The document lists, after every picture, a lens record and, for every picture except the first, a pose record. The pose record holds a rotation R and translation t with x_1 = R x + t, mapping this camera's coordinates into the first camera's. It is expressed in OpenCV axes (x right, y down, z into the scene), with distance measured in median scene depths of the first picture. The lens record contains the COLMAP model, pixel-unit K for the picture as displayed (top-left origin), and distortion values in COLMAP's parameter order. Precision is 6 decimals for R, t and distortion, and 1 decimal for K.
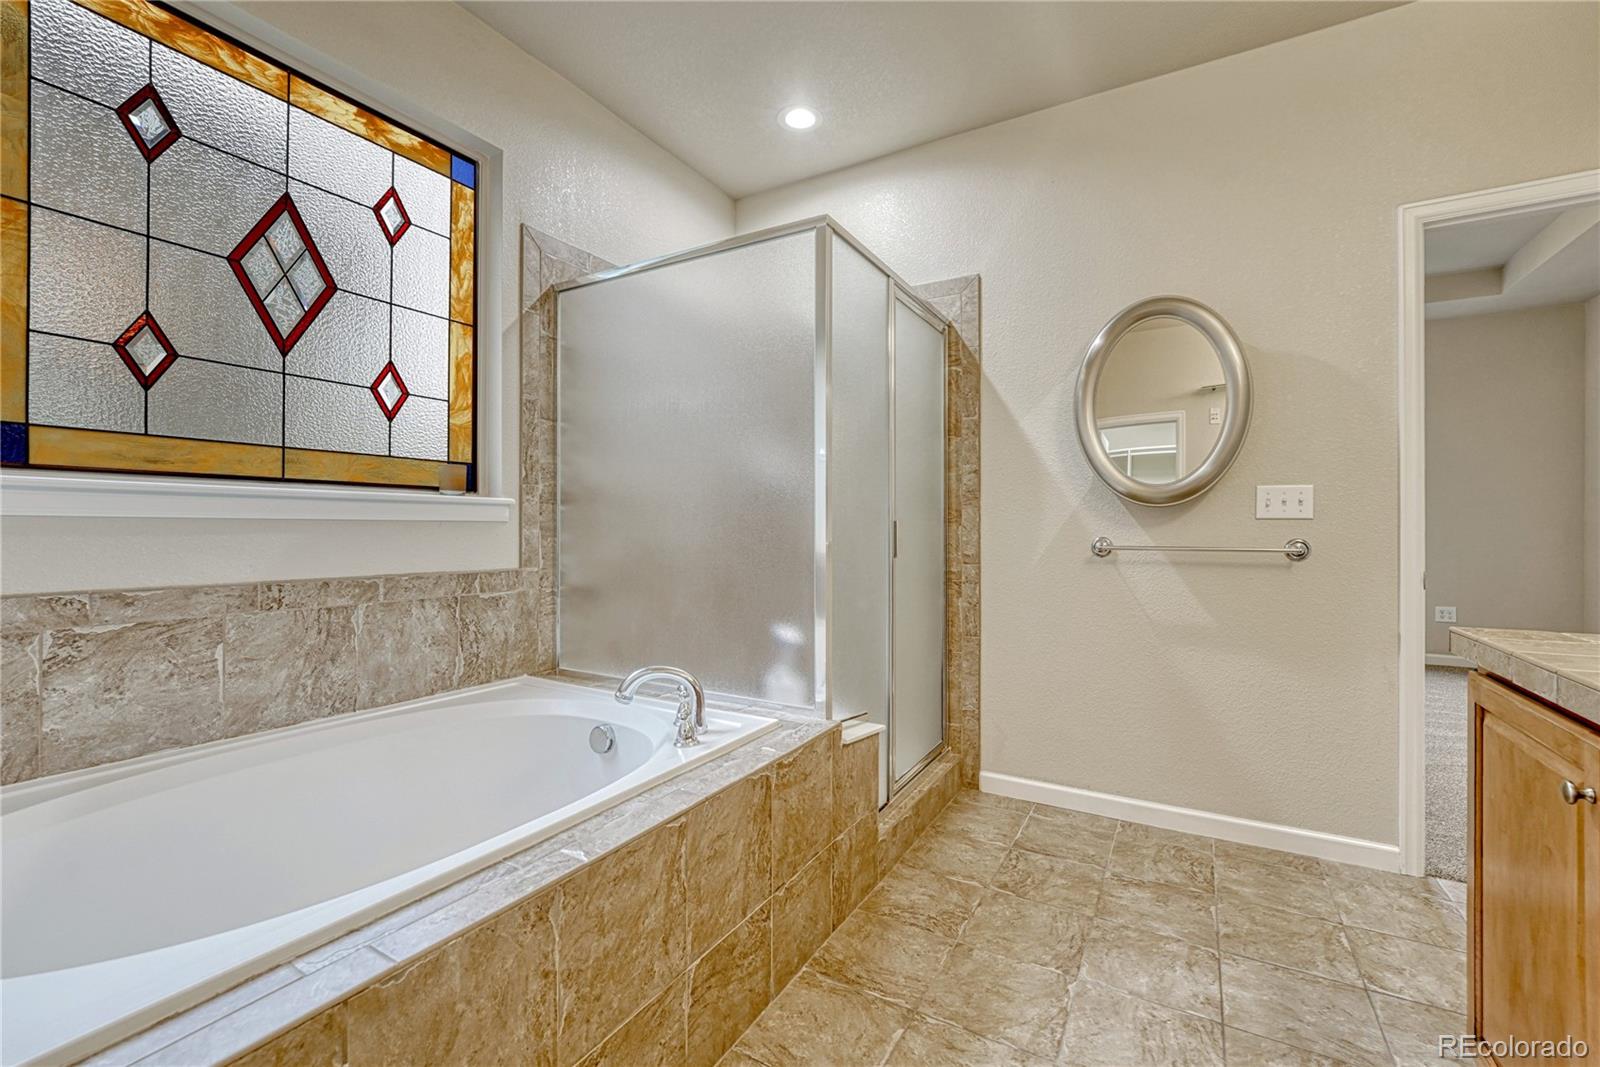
lens RADIAL K [[675.4, 0, 792.5], [0, 675.4, 527.9], [0, 0, 1]] dist [-0.014467, 0.000418]
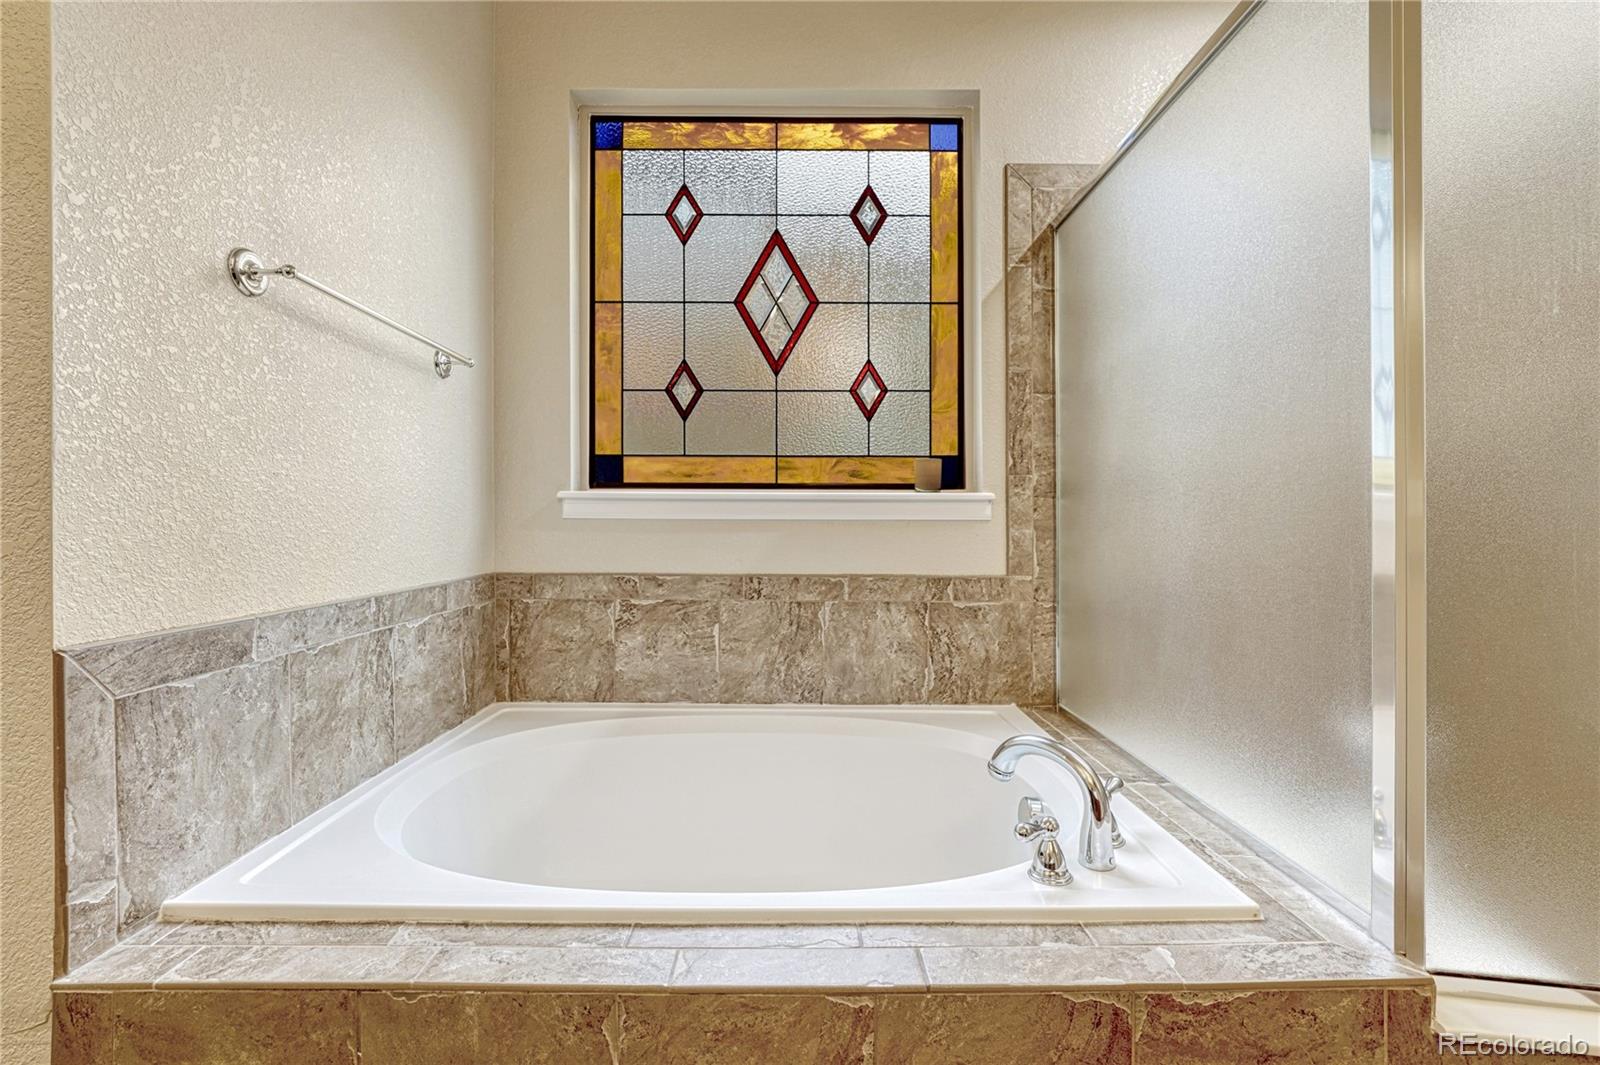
lens RADIAL K [[671.3, 0, 806.7], [0, 671.3, 528.8], [0, 0, 1]] dist [-0.014693, 0.000643]
pose [[0.514745, 0.000503, -0.857343, 0.245359], [-0.001300, 0.999999, -0.000194, 0.002490], [0.857342, 0.001215, 0.514746, 0.479253]]
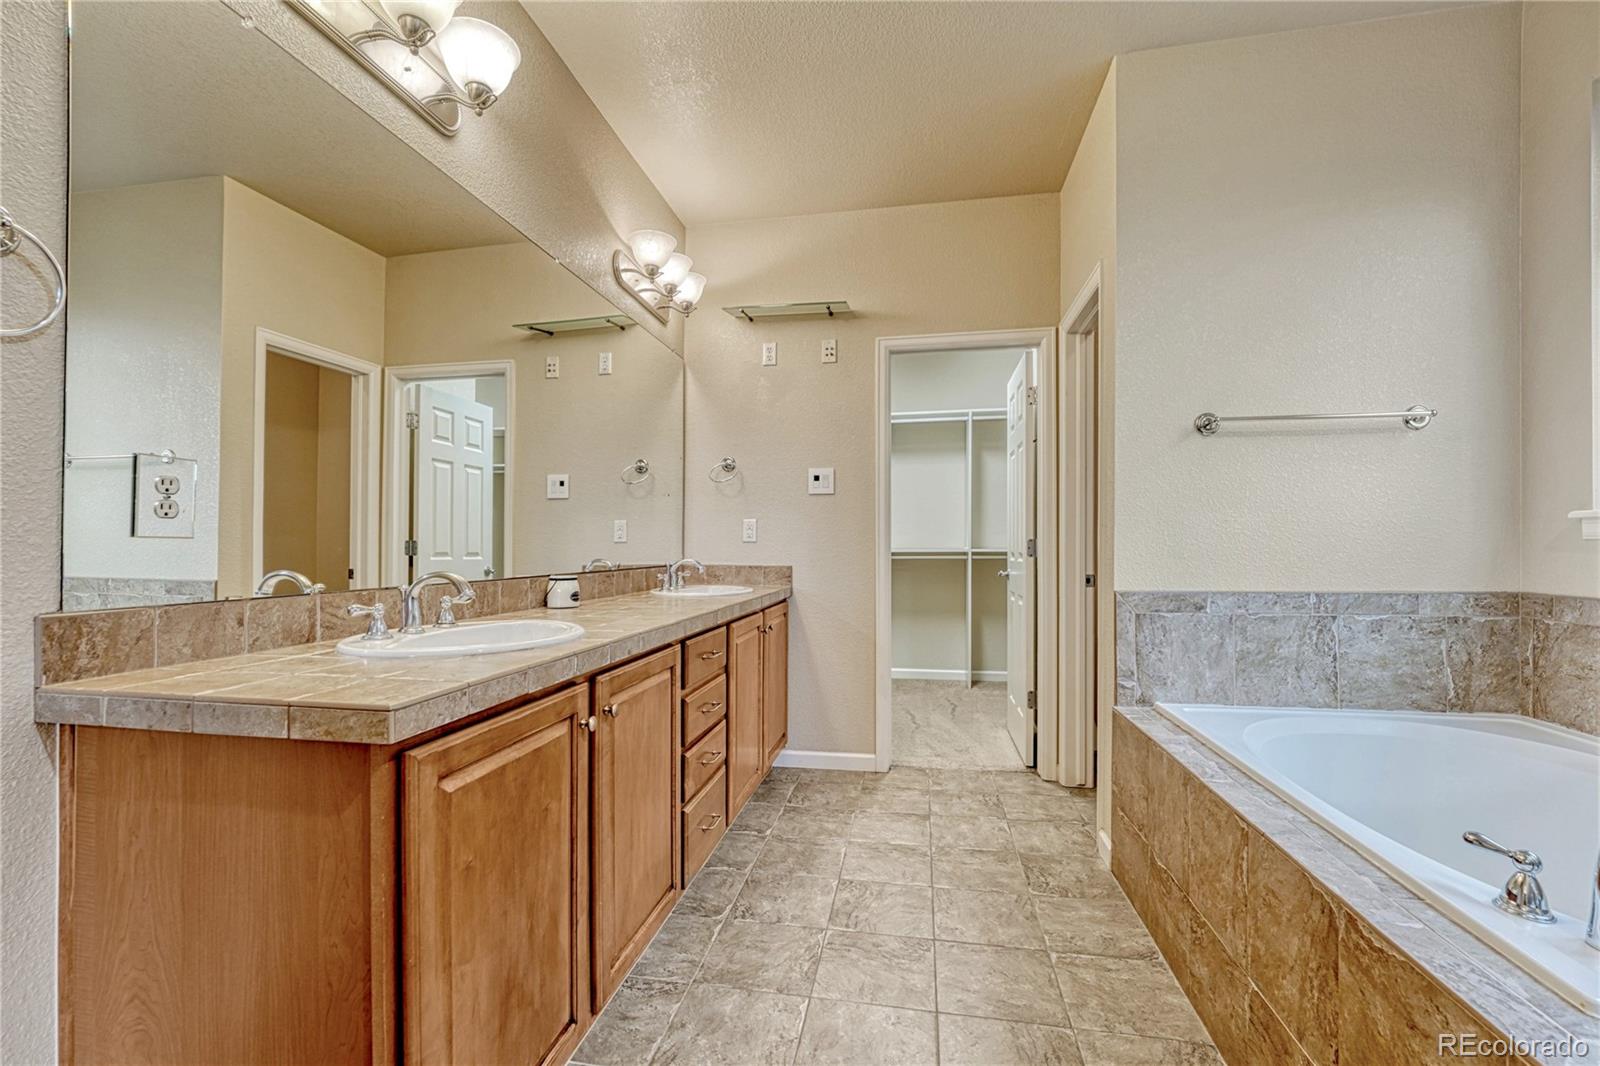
lens RADIAL K [[675.4, 0, 796.3], [0, 675.4, 539.6], [0, 0, 1]] dist [-0.014467, 0.000418]
pose [[-0.937314, -0.006171, -0.348432, 0.640897], [-0.004701, 0.999976, -0.005064, -0.003997], [0.348455, -0.003109, -0.937320, 1.294310]]
